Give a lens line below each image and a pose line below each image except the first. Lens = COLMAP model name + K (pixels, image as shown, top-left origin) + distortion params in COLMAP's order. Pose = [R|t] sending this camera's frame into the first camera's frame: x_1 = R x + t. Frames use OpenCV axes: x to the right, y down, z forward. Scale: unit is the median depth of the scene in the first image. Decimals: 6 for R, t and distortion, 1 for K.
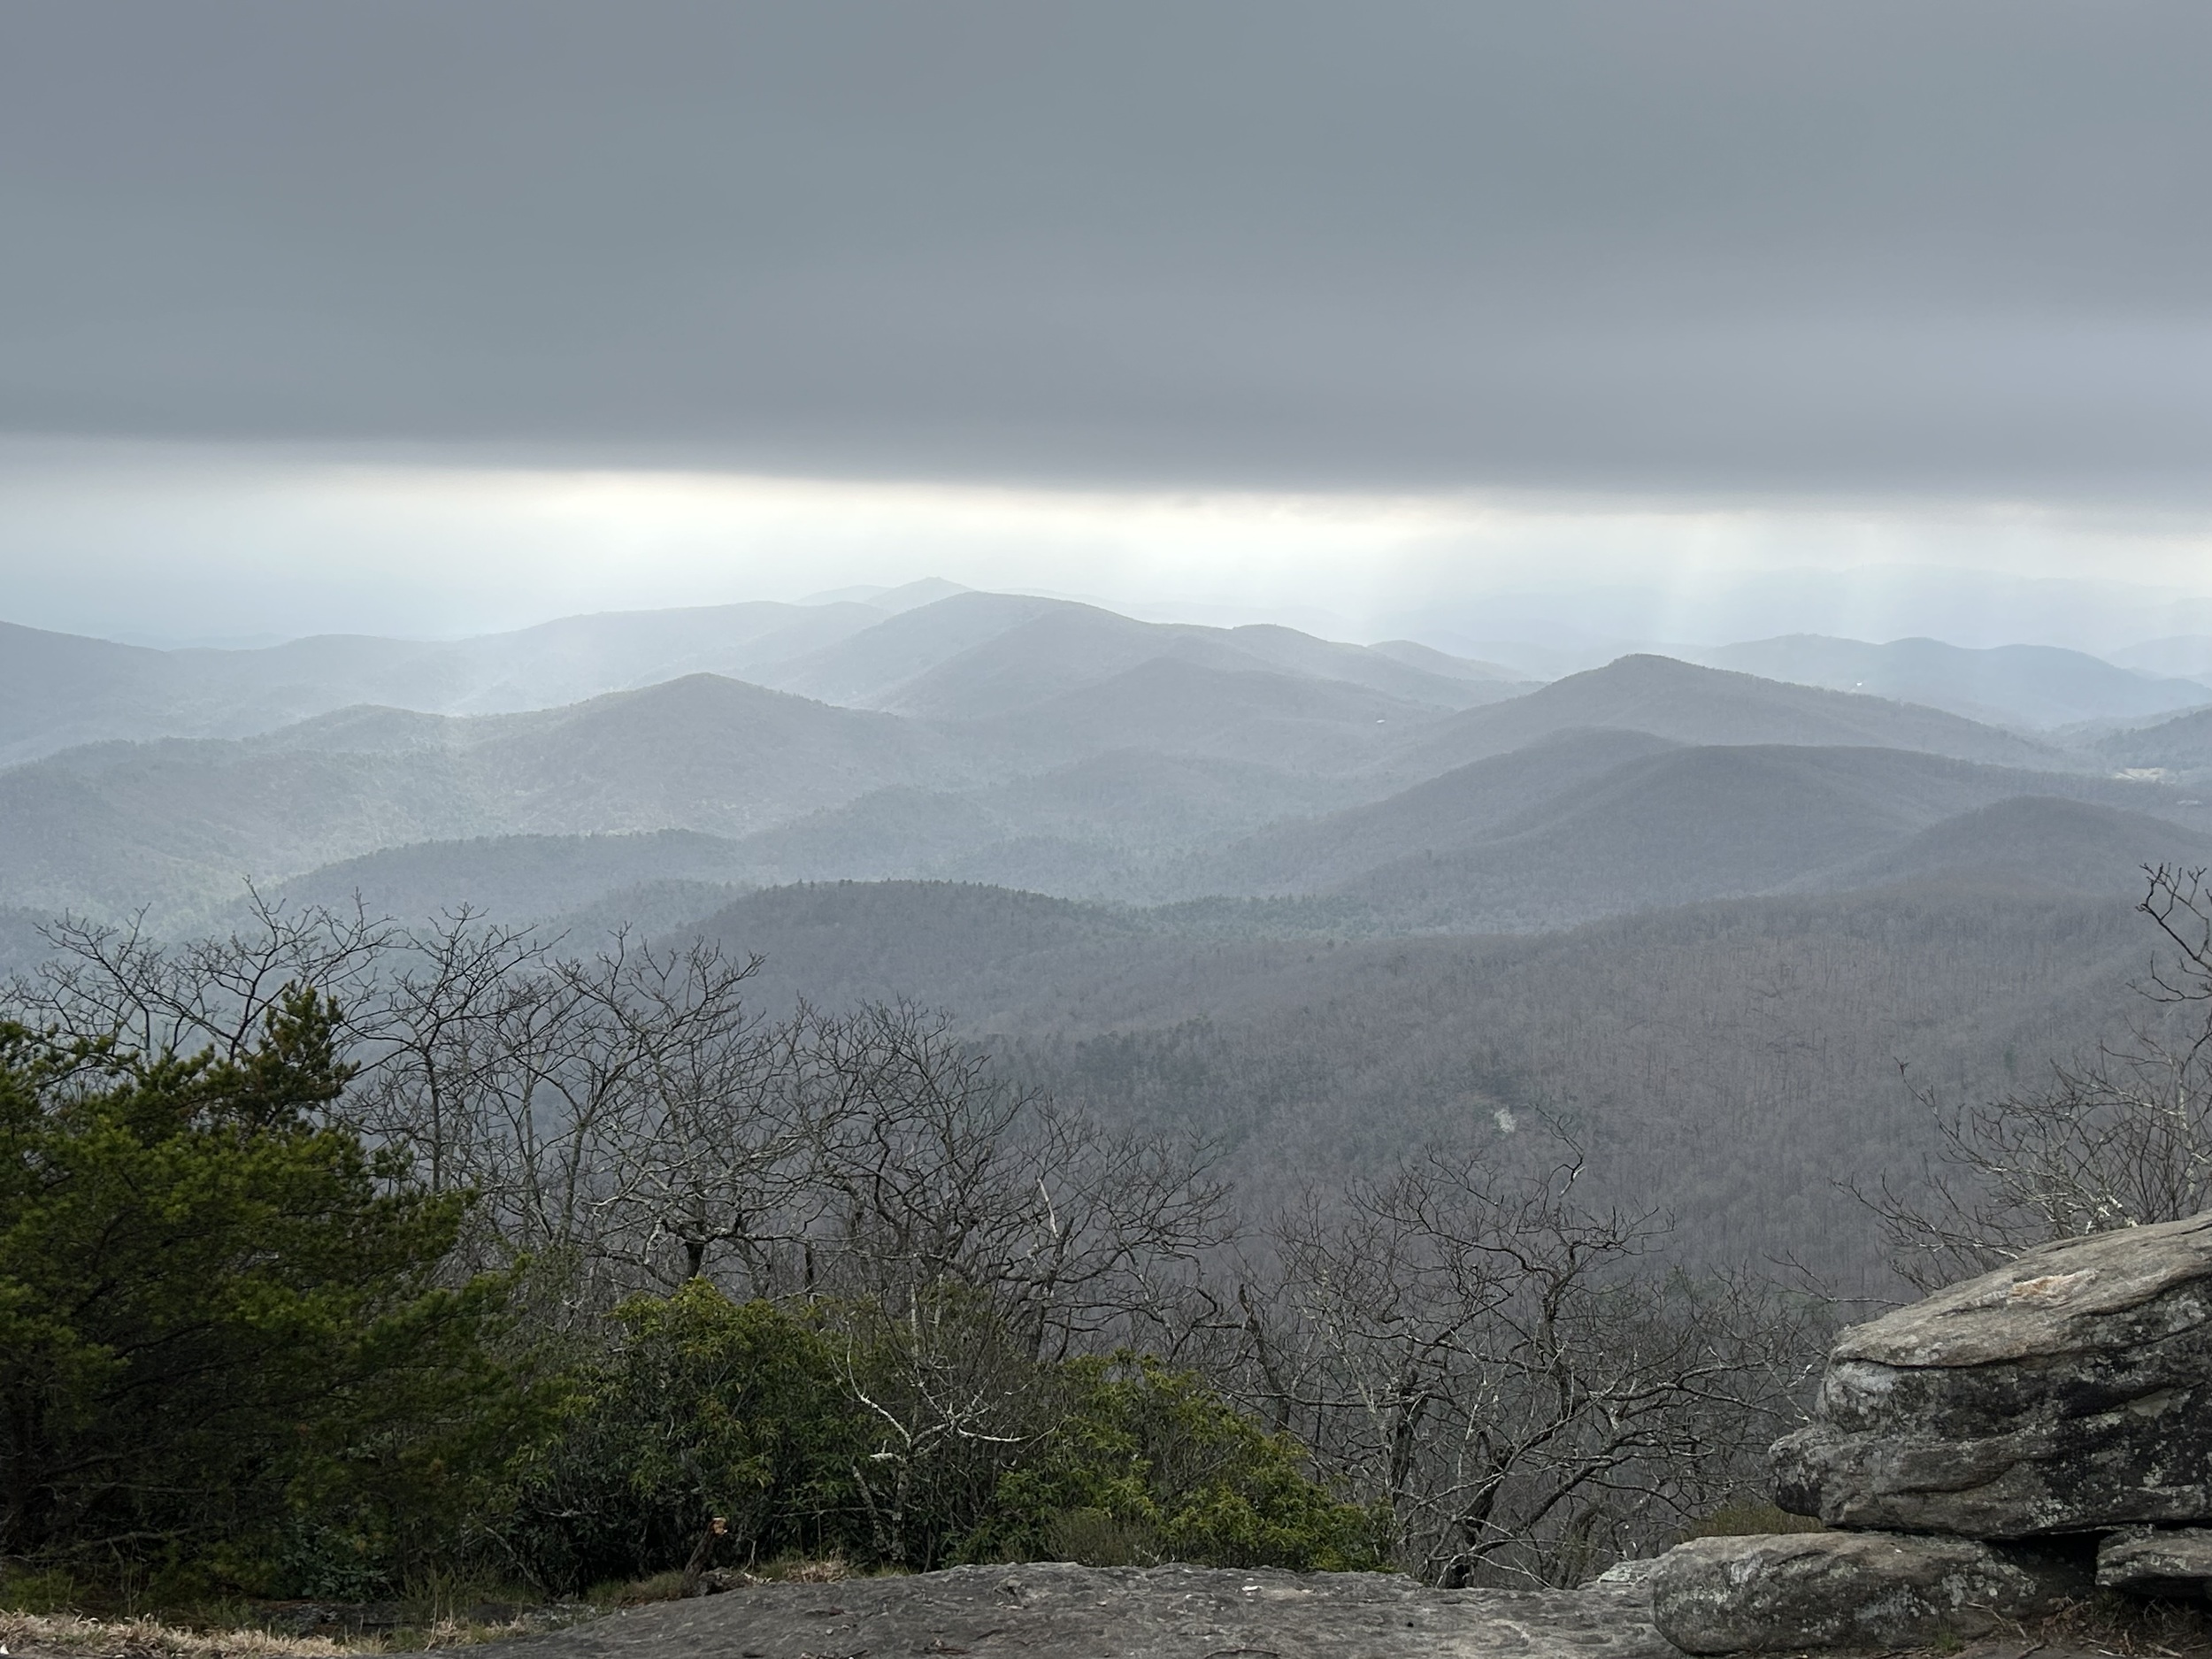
lens RADIAL K [[2694.7, 0, 1106.0], [0, 2694.7, 829.5], [0, 0, 1]] dist [0.149820, -0.349829]
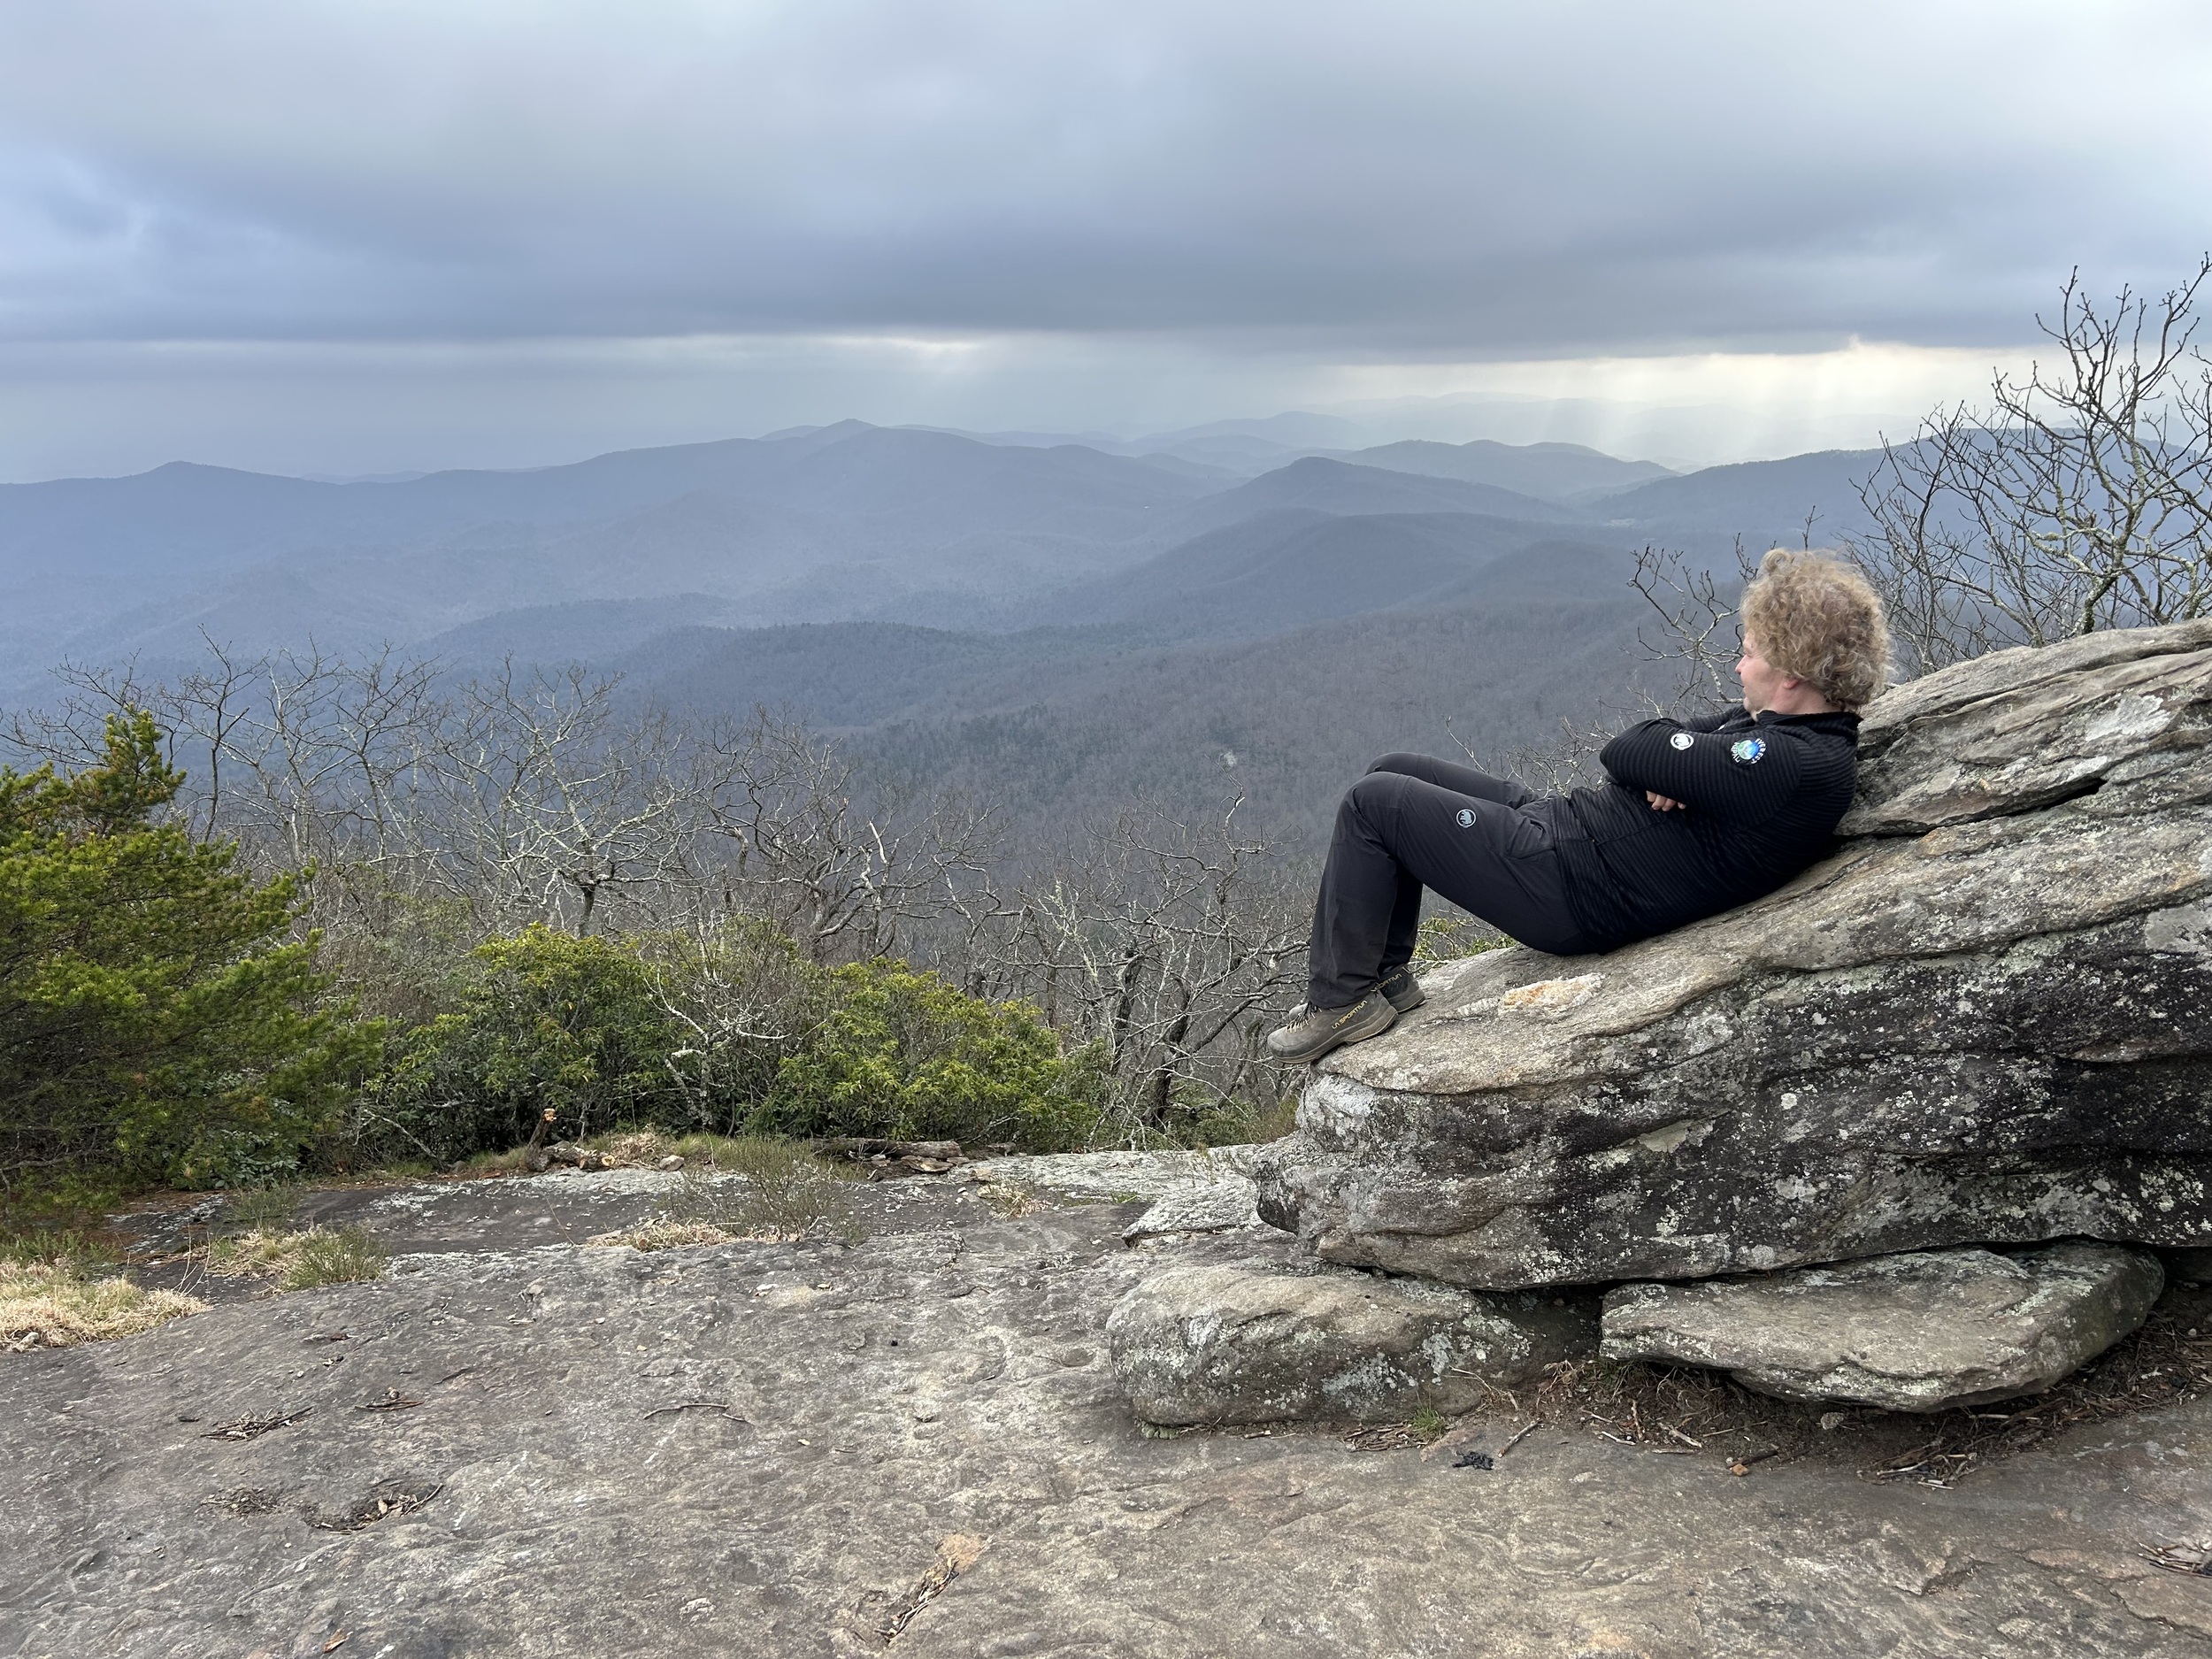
lens RADIAL K [[1652.4, 0, 1106.0], [0, 1652.4, 829.5], [0, 0, 1]] dist [0.190885, -0.558185]
pose [[0.996981, -0.045937, 0.062599, 0.178559], [0.036344, 0.988531, 0.146576, 0.035797], [-0.068614, -0.143859, 0.987217, 0.504741]]
